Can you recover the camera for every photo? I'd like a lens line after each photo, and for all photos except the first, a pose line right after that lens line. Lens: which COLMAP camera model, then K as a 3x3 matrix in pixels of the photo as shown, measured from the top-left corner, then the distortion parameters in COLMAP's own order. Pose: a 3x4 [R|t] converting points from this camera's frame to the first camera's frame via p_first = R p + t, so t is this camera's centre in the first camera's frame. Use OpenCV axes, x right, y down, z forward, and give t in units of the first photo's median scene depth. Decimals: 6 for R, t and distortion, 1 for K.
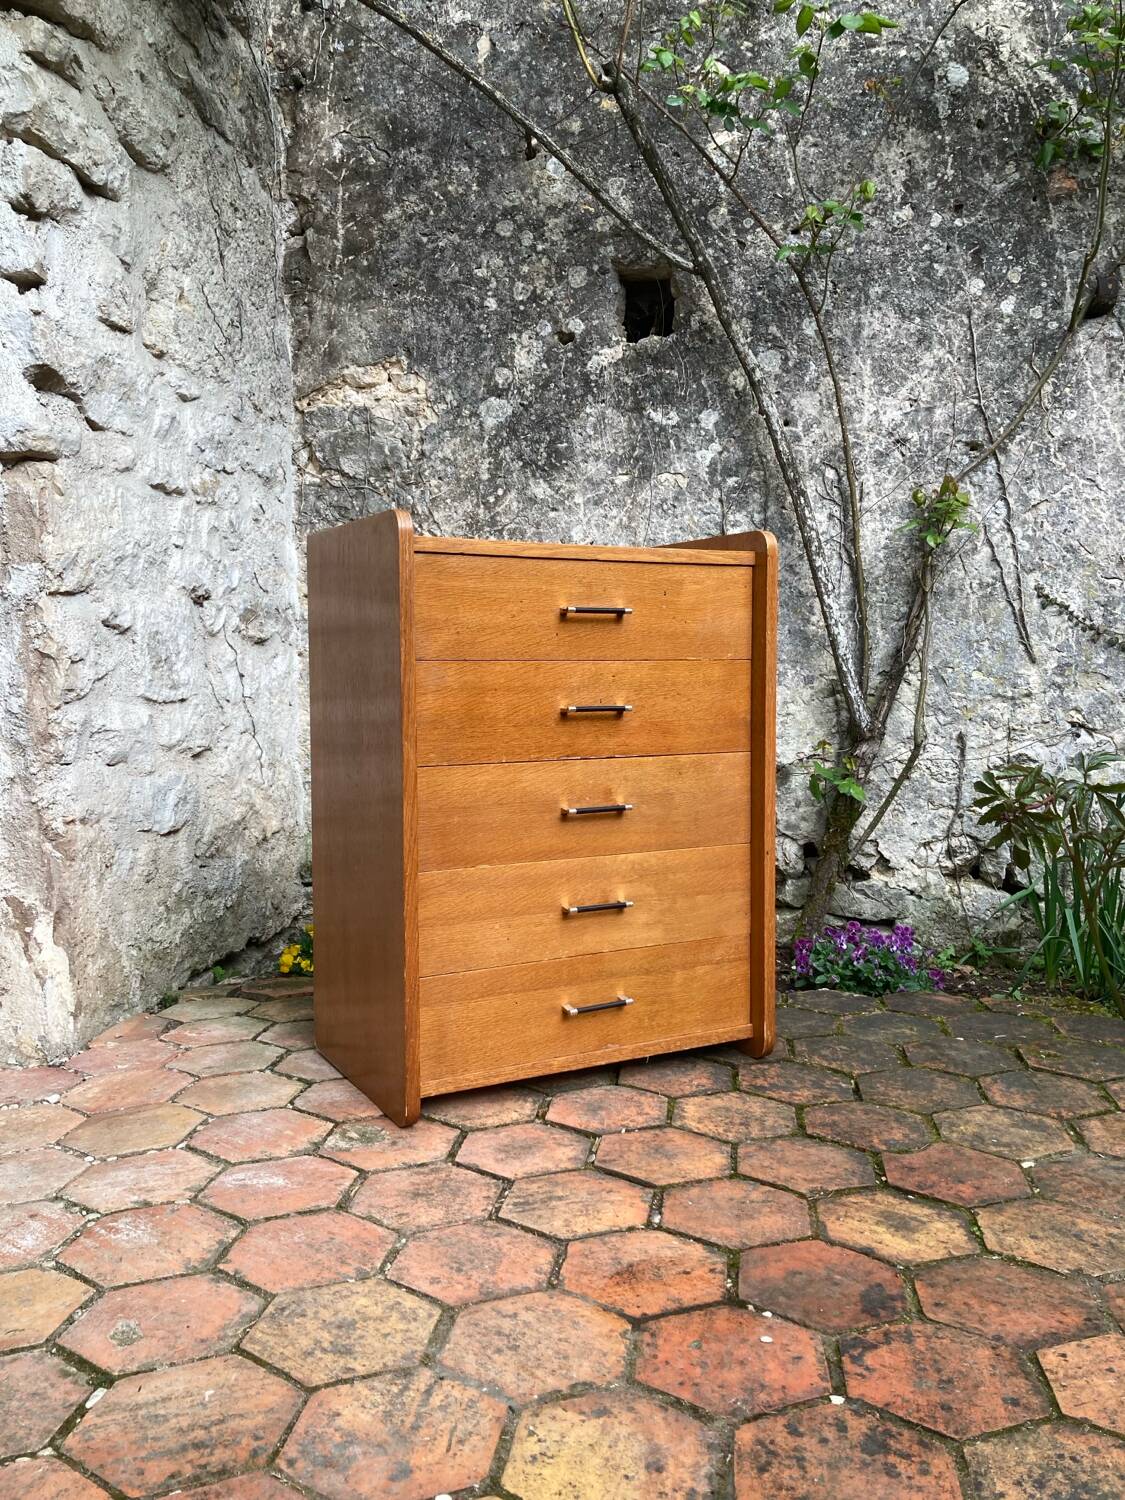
lens RADIAL K [[1247.1, 0, 578.9], [0, 1247.1, 721.9], [0, 0, 1]] dist [0.018963, -0.016721]
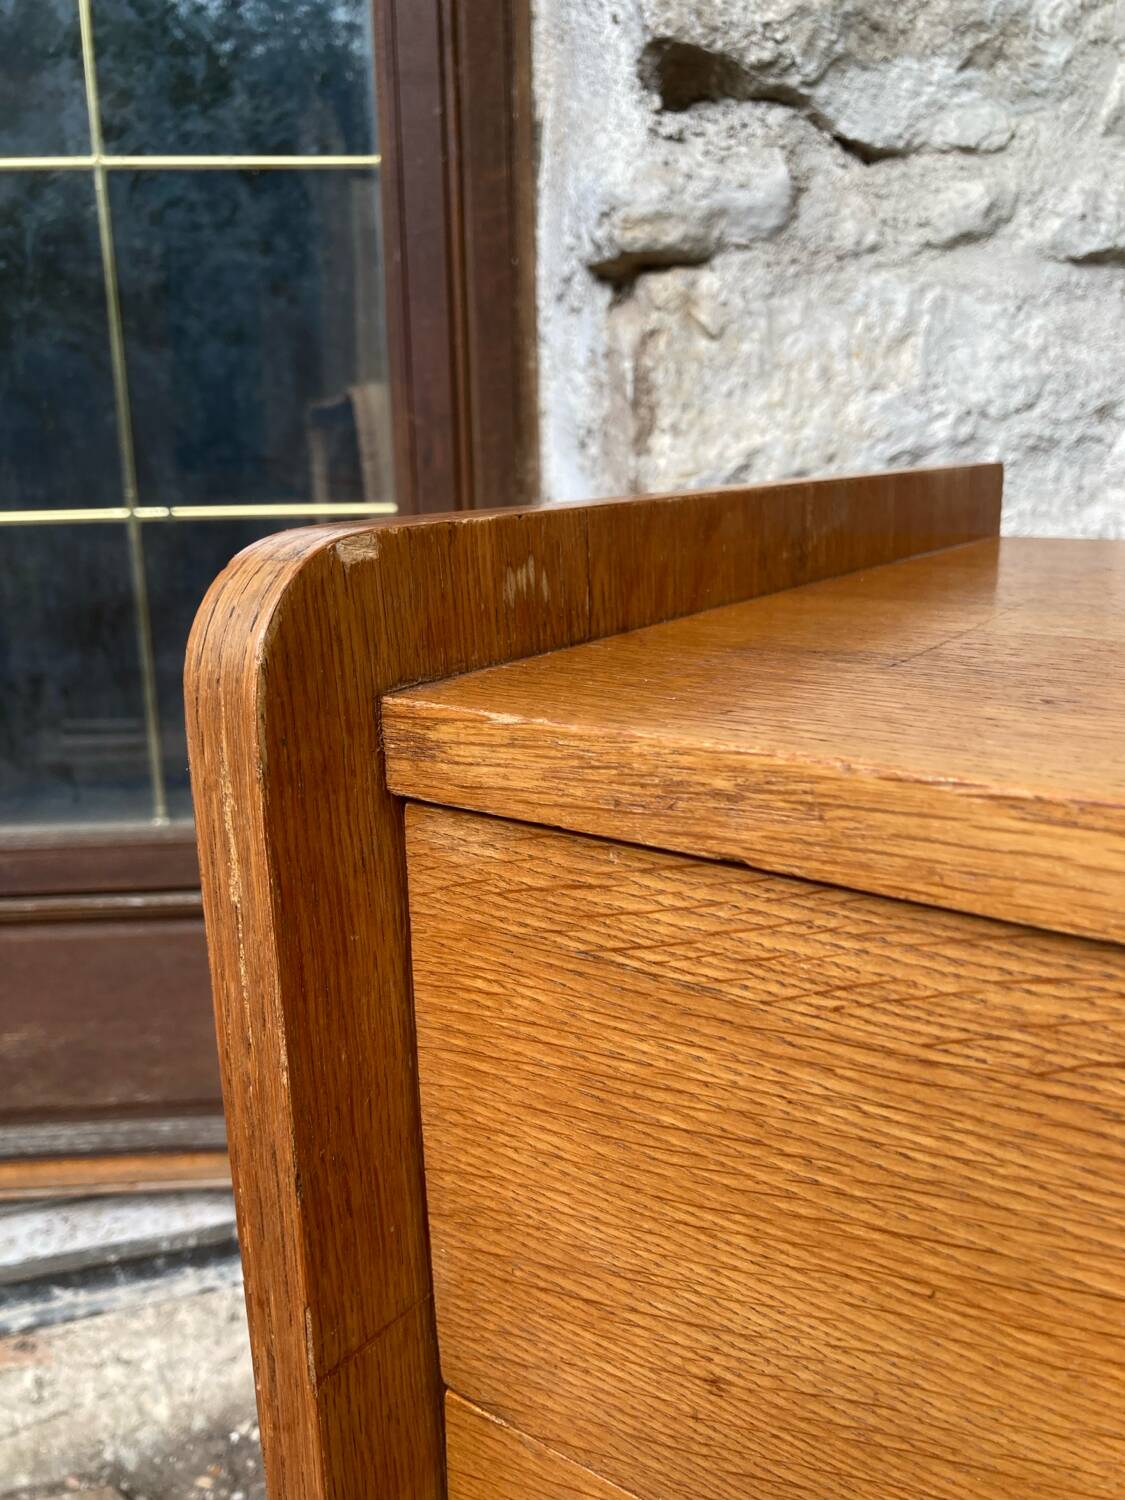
lens RADIAL K [[1247.1, 0, 547.1], [0, 1247.1, 750.4], [0, 0, 1]] dist [0.018963, -0.016721]
pose [[0.416530, 0.219179, -0.882306, 0.002434], [-0.022379, 0.972681, 0.231065, -0.118682], [0.908846, -0.076501, 0.410056, 0.635608]]
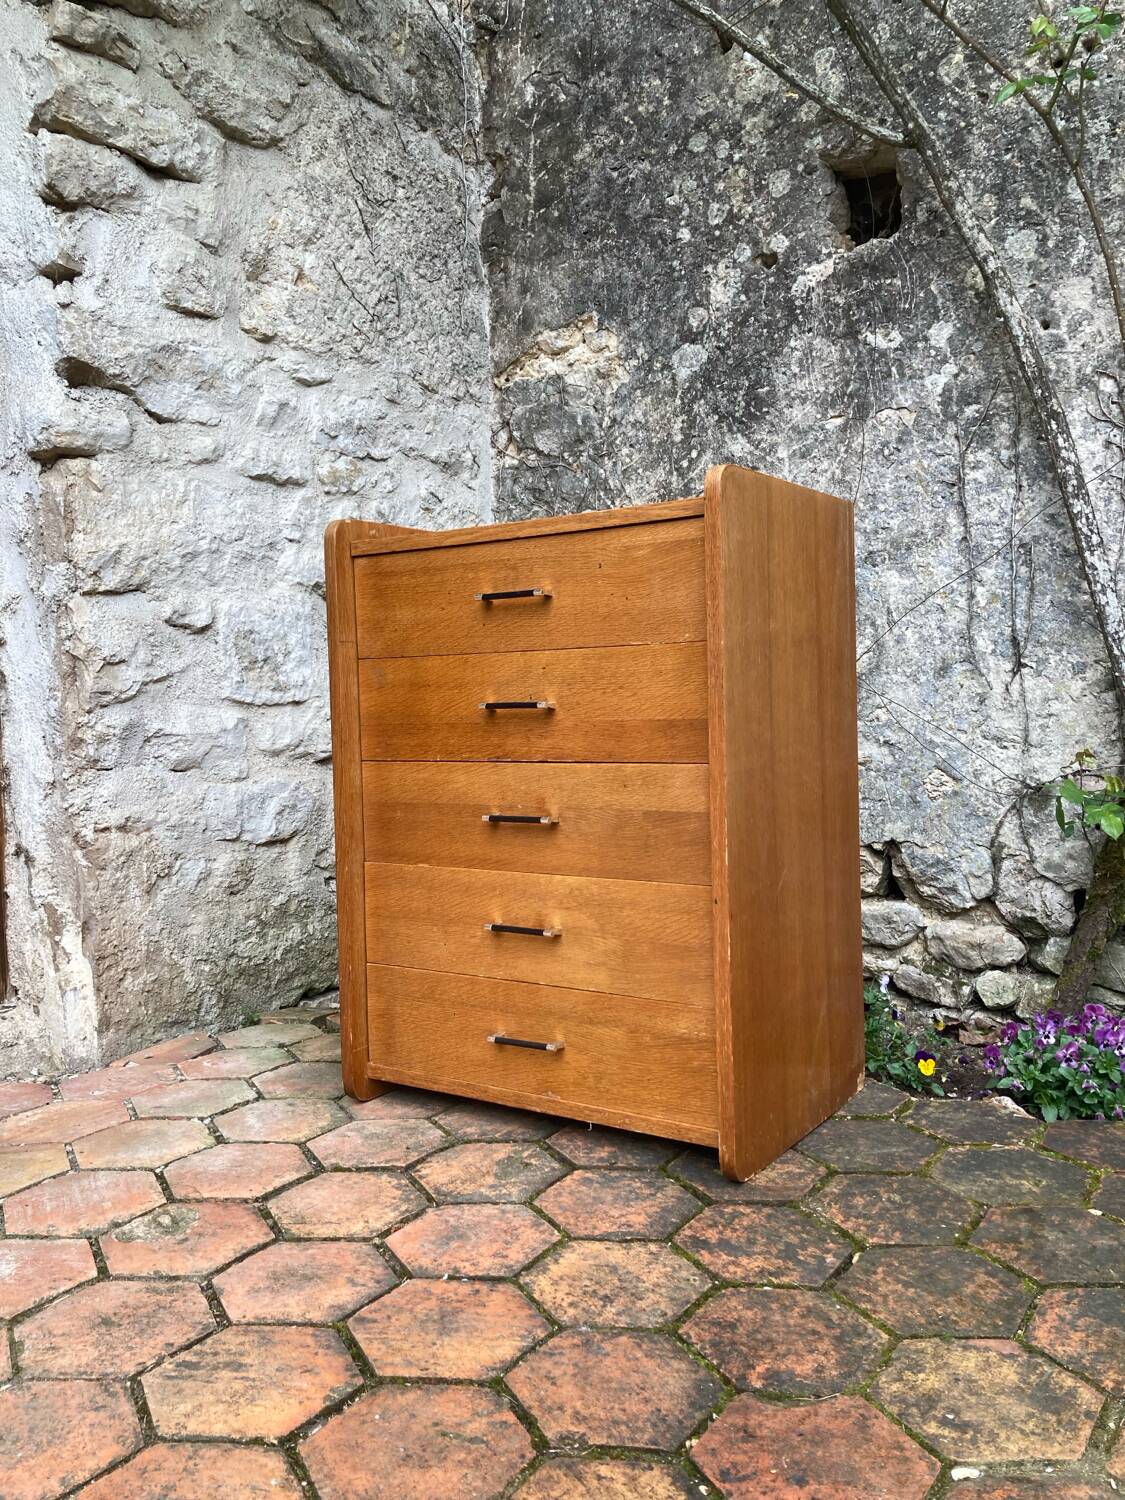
lens RADIAL K [[1247.1, 0, 560.0], [0, 1247.1, 730.6], [0, 0, 1]] dist [0.018963, -0.016721]
pose [[0.899281, 0.001461, -0.437370, 0.282675], [0.000365, 0.999992, 0.004091, -0.000107], [0.437372, -0.003839, 0.899272, 0.243939]]
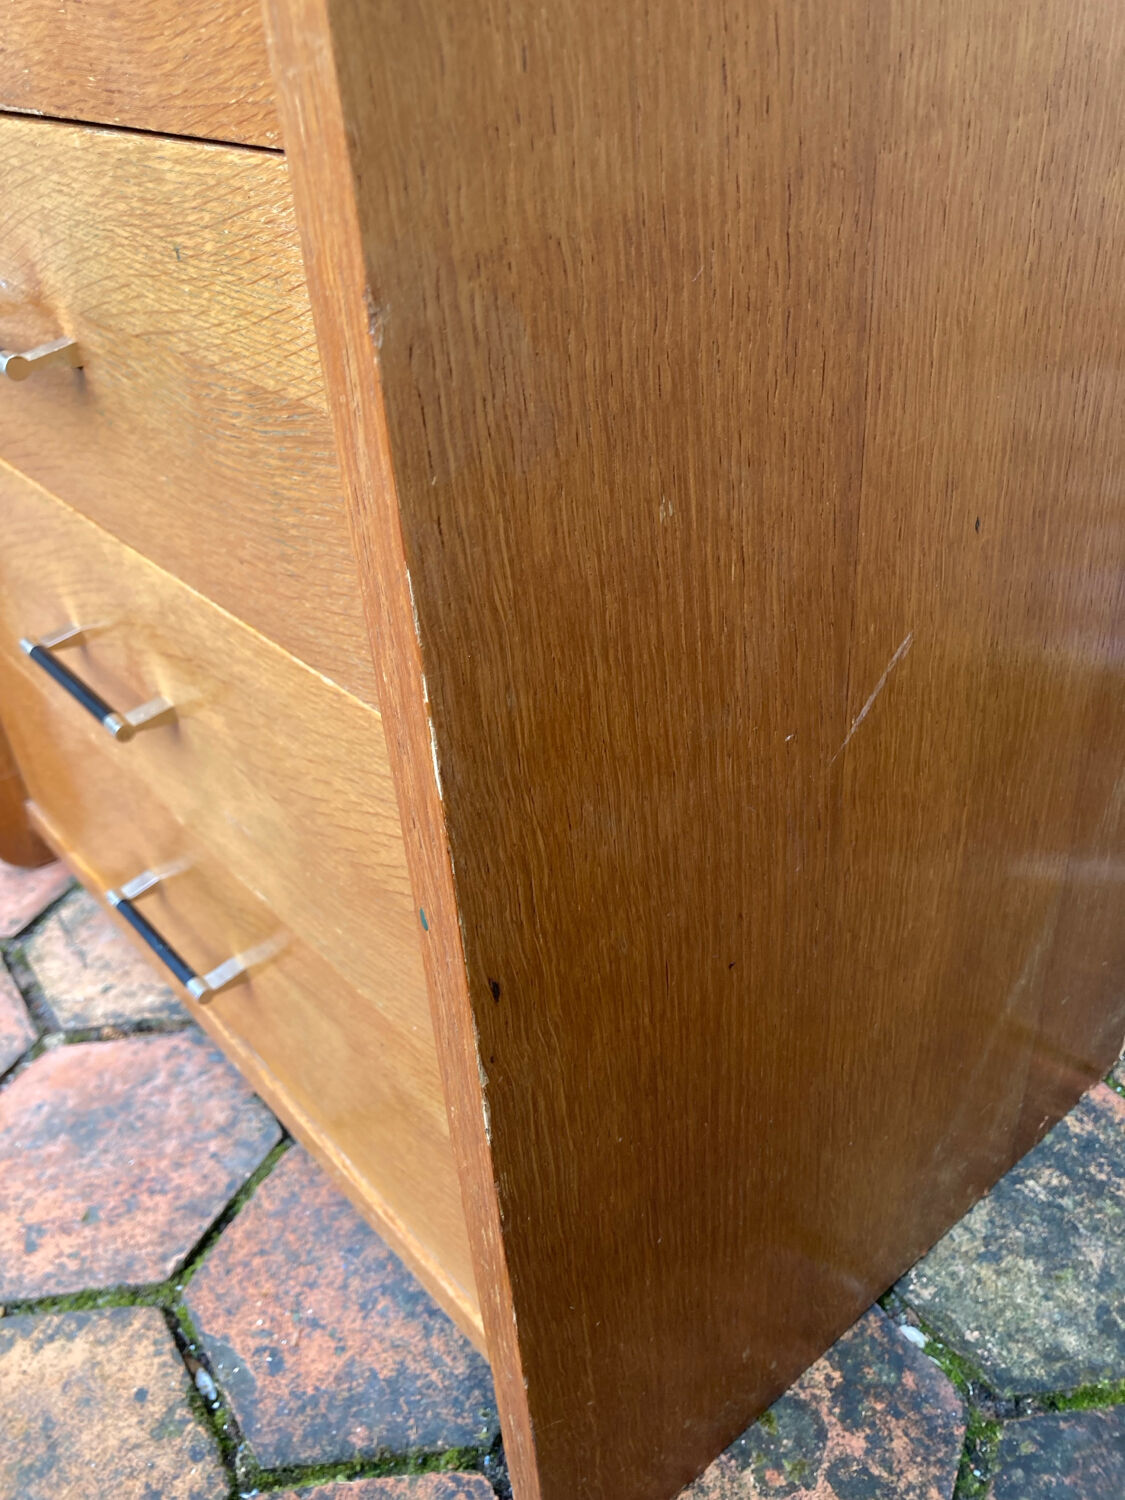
lens RADIAL K [[1252.1, 0, 555.5], [0, 1252.1, 759.2], [0, 0, 1]] dist [0.013639, -0.009270]
pose [[0.192808, 0.528031, -0.827048, 0.209870], [0.012306, 0.841495, 0.540124, 0.006885], [0.981159, -0.114318, 0.155749, 0.768337]]
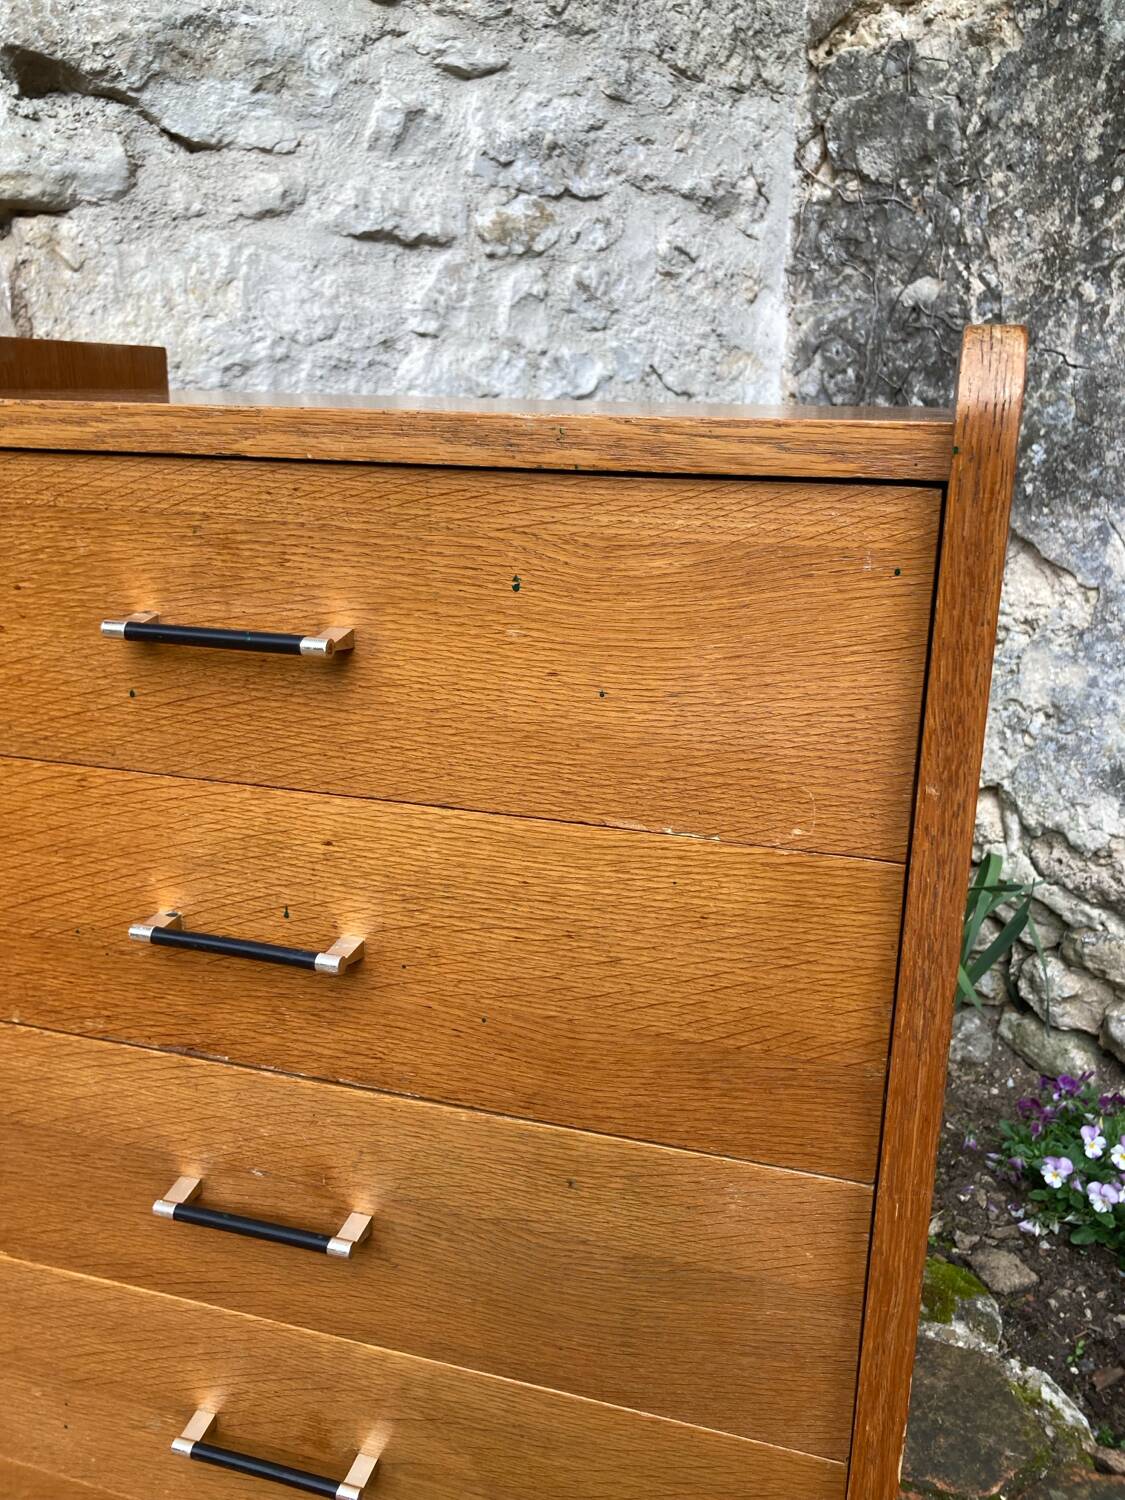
lens RADIAL K [[1247.1, 0, 571.3], [0, 1247.1, 726.3], [0, 0, 1]] dist [0.018963, -0.016721]
pose [[0.704710, 0.204195, -0.679477, 0.199585], [-0.057299, 0.970941, 0.232359, -0.102455], [0.707178, -0.124813, 0.695932, 0.608968]]
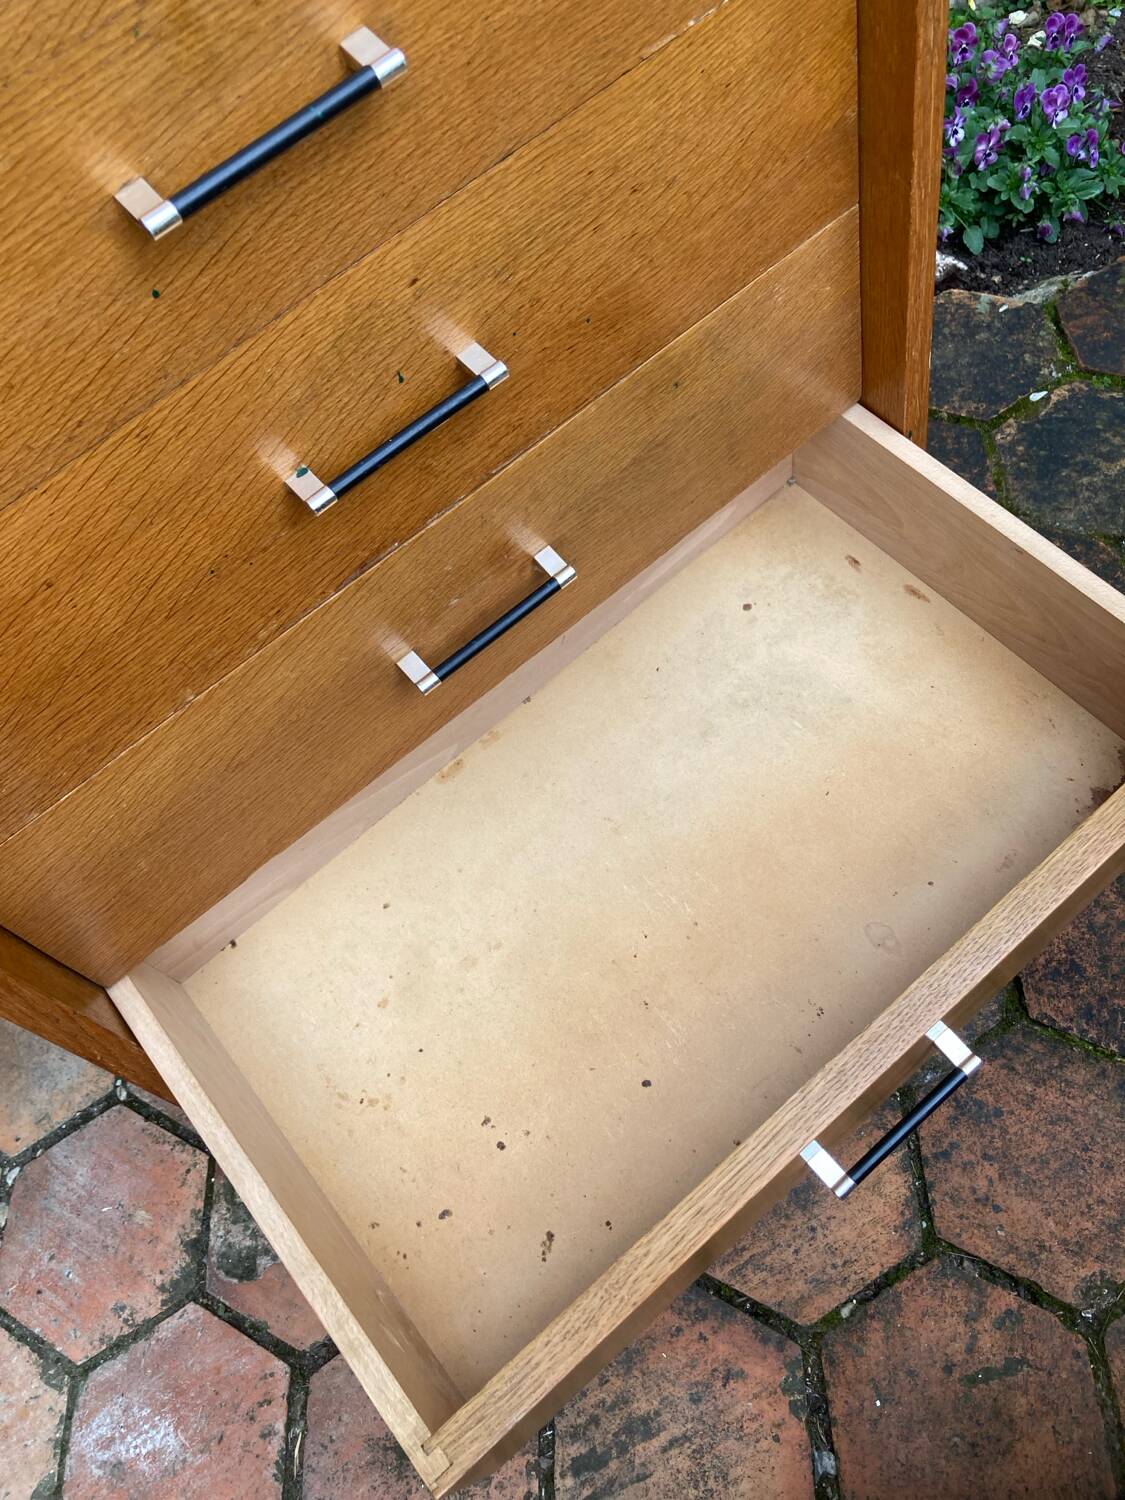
lens RADIAL K [[1247.1, 0, 554.1], [0, 1247.1, 741.4], [0, 0, 1]] dist [0.018963, -0.016721]
pose [[0.964979, -0.241448, -0.102561, 0.045513], [0.220120, 0.532597, 0.817244, -0.150690], [-0.142698, -0.811199, 0.567093, 0.549364]]
